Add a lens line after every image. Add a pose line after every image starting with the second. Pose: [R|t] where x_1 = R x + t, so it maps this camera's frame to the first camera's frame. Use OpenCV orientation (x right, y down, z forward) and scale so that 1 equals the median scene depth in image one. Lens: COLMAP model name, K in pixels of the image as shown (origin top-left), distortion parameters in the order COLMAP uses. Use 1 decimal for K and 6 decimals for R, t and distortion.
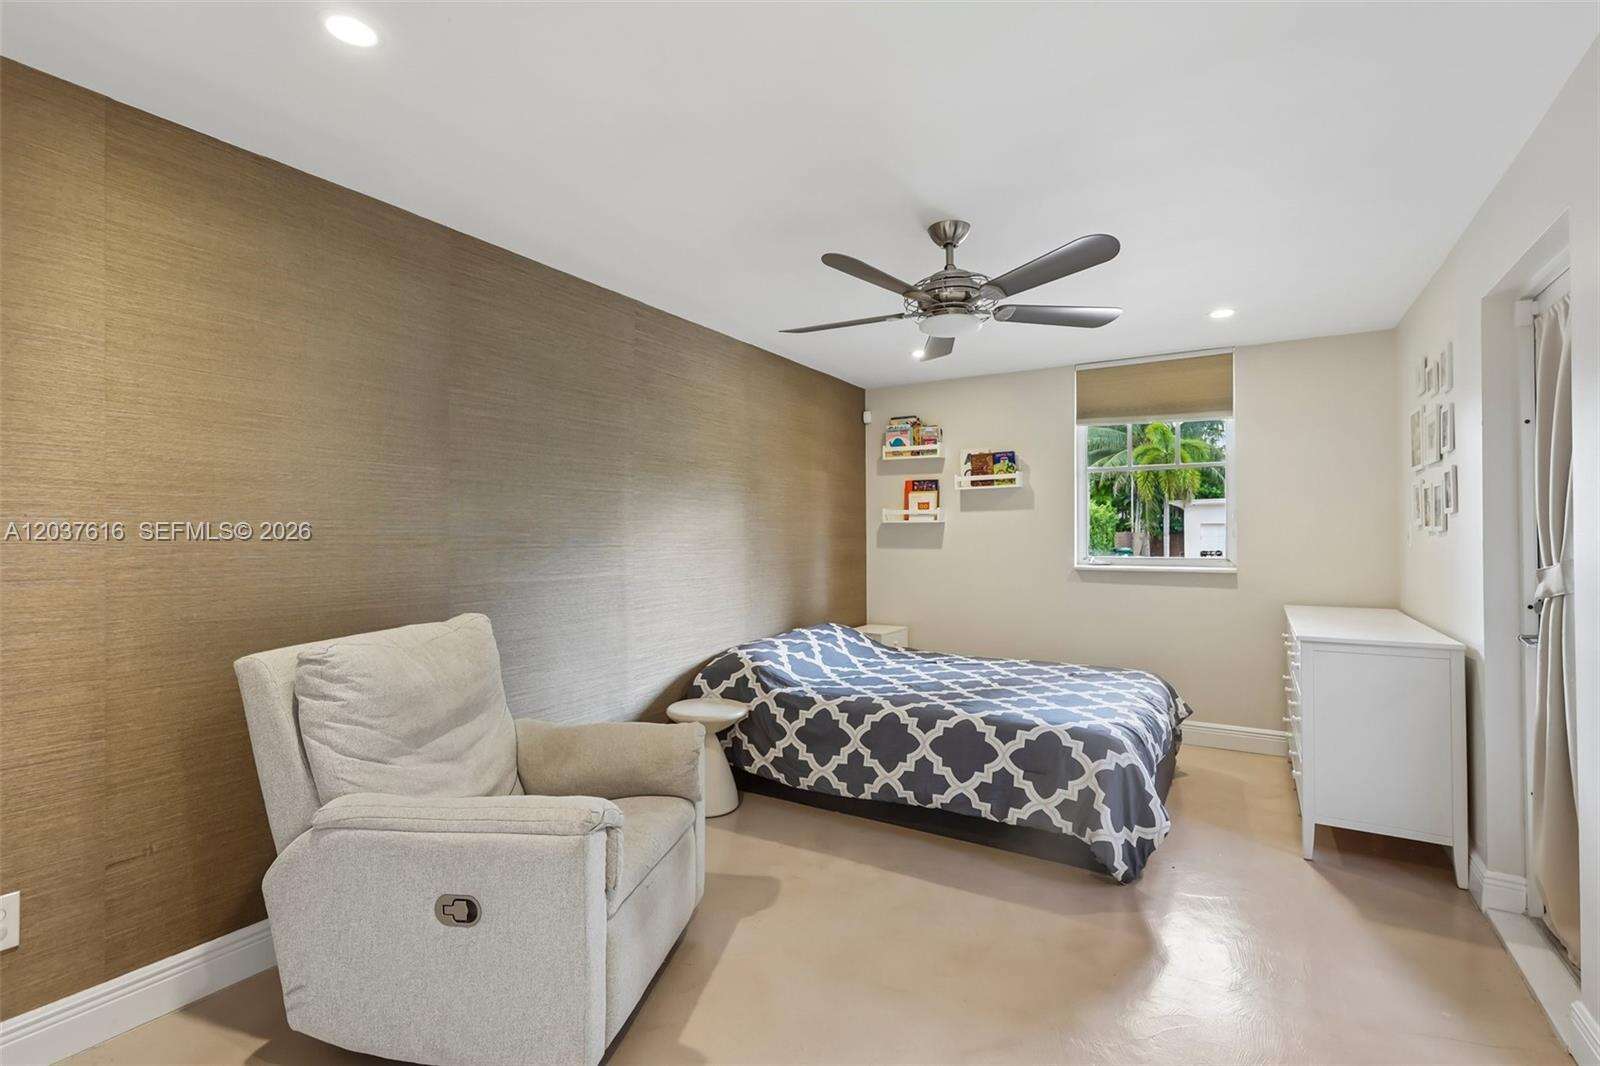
lens RADIAL K [[730.0, 0, 806.2], [0, 730.0, 532.0], [0, 0, 1]] dist [-0.005812, 0.003221]
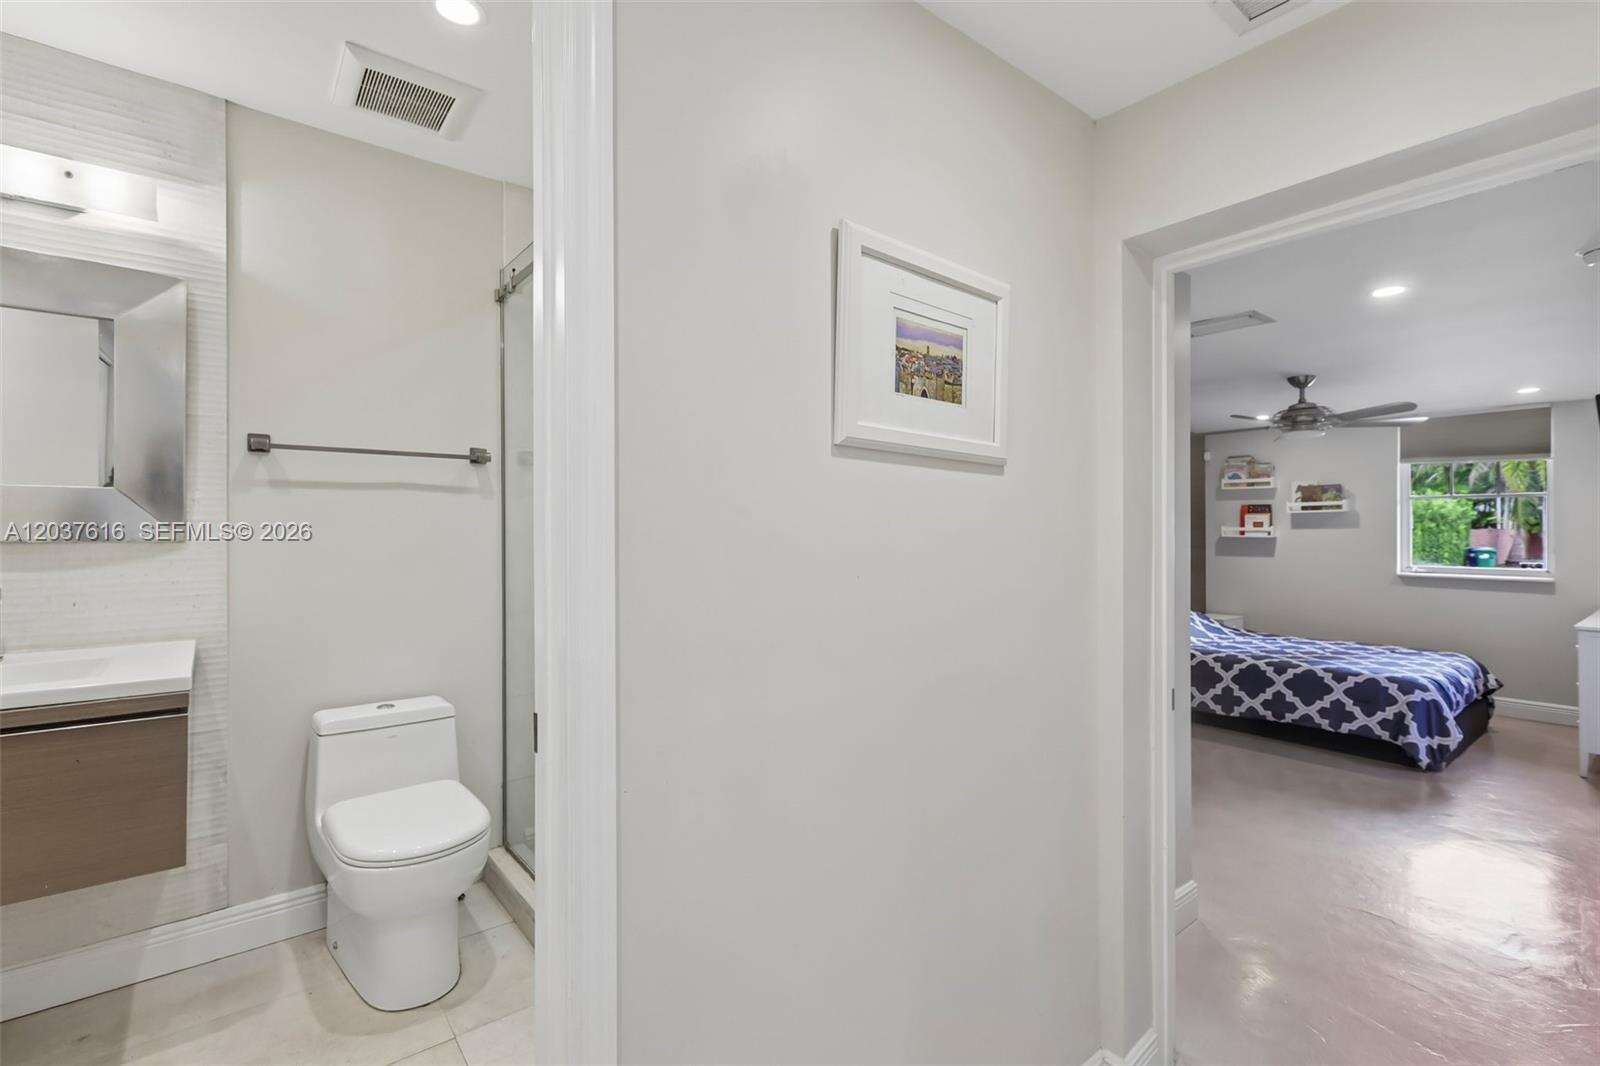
lens RADIAL K [[730.0, 0, 794.8], [0, 730.0, 525.5], [0, 0, 1]] dist [-0.005812, 0.003221]
pose [[0.938141, 0.000493, -0.346254, -0.259377], [-0.000254, 1.000000, 0.000736, -0.054059], [0.346254, -0.000603, 0.938141, -0.805160]]
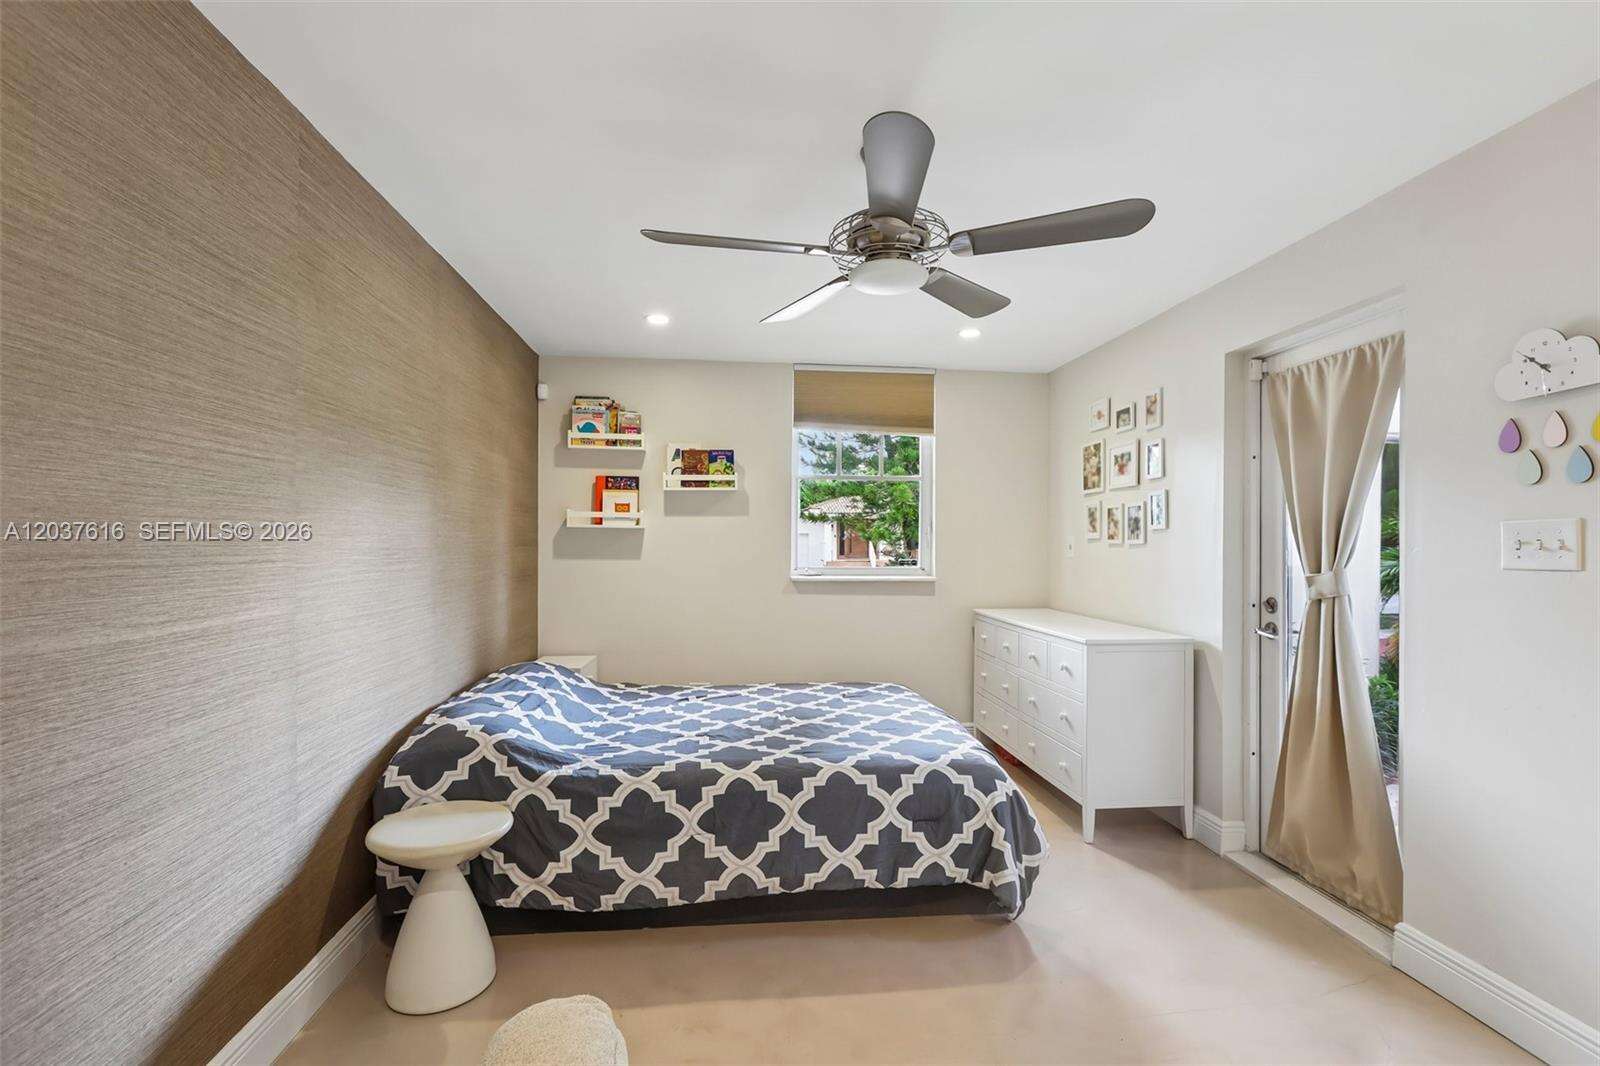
lens RADIAL K [[730.0, 0, 806.2], [0, 730.0, 547.8], [0, 0, 1]] dist [-0.005812, 0.003221]
pose [[0.793145, 0.003317, 0.609023, -0.272424], [-0.010764, 0.999905, 0.008572, 0.000486], [-0.608937, -0.013354, 0.793106, 0.338548]]
